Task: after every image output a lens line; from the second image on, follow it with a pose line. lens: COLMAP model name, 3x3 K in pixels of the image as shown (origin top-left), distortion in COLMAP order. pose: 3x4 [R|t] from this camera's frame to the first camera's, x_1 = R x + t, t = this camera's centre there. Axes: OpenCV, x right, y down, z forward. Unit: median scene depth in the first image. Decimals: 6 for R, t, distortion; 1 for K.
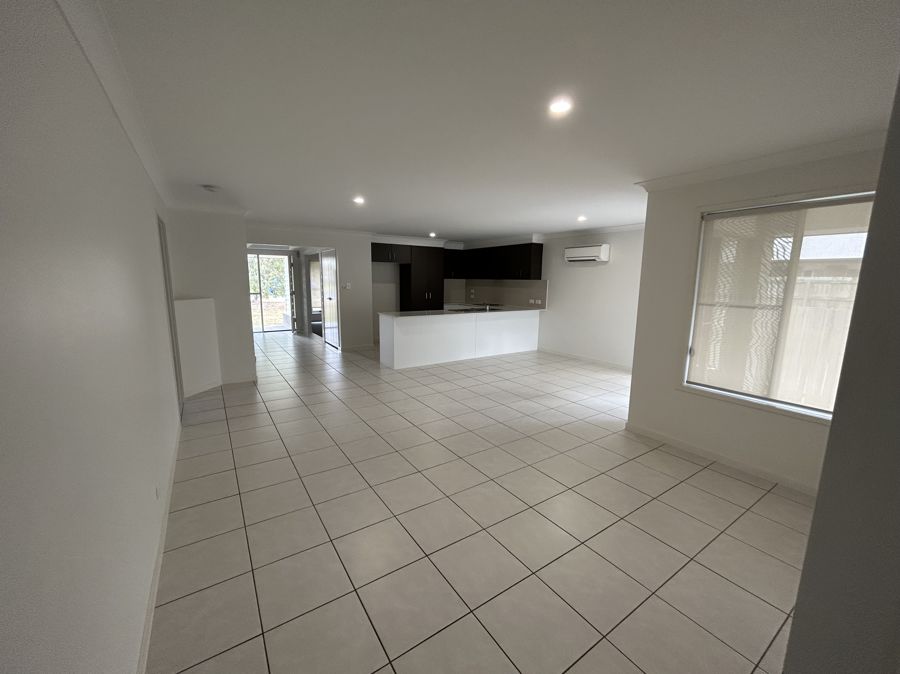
lens RADIAL K [[363.9, 0, 452.0], [0, 363.9, 334.8], [0, 0, 1]] dist [-0.004502, 0.000211]
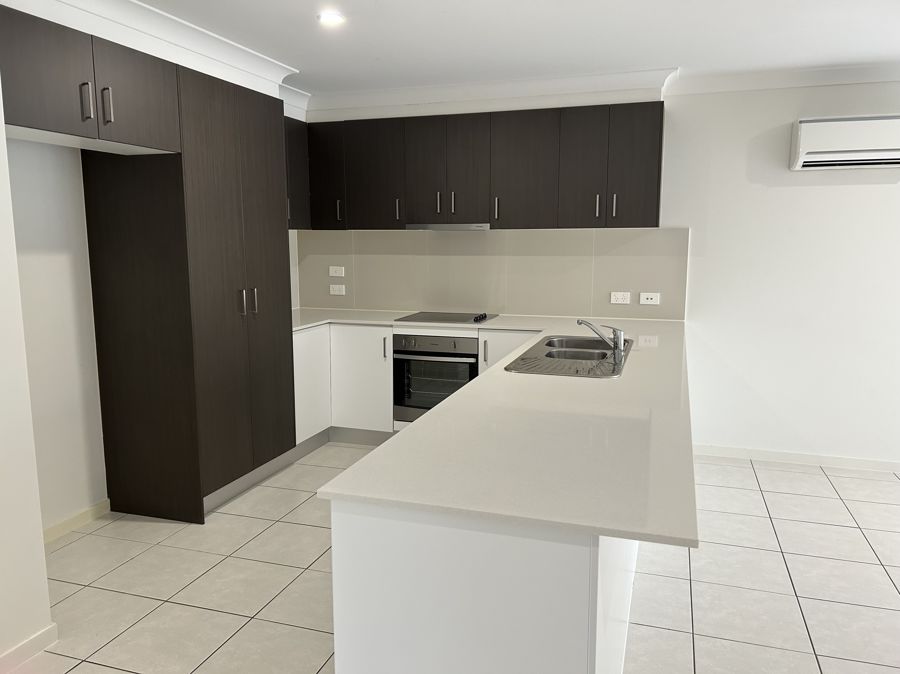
lens RADIAL K [[680.0, 0, 453.4], [0, 680.0, 333.1], [0, 0, 1]] dist [0.014508, -0.016529]
pose [[0.783789, -0.098664, 0.613139, -0.257570], [0.105630, 0.994093, 0.024936, -0.093042], [-0.611978, 0.045221, 0.789581, 0.645543]]
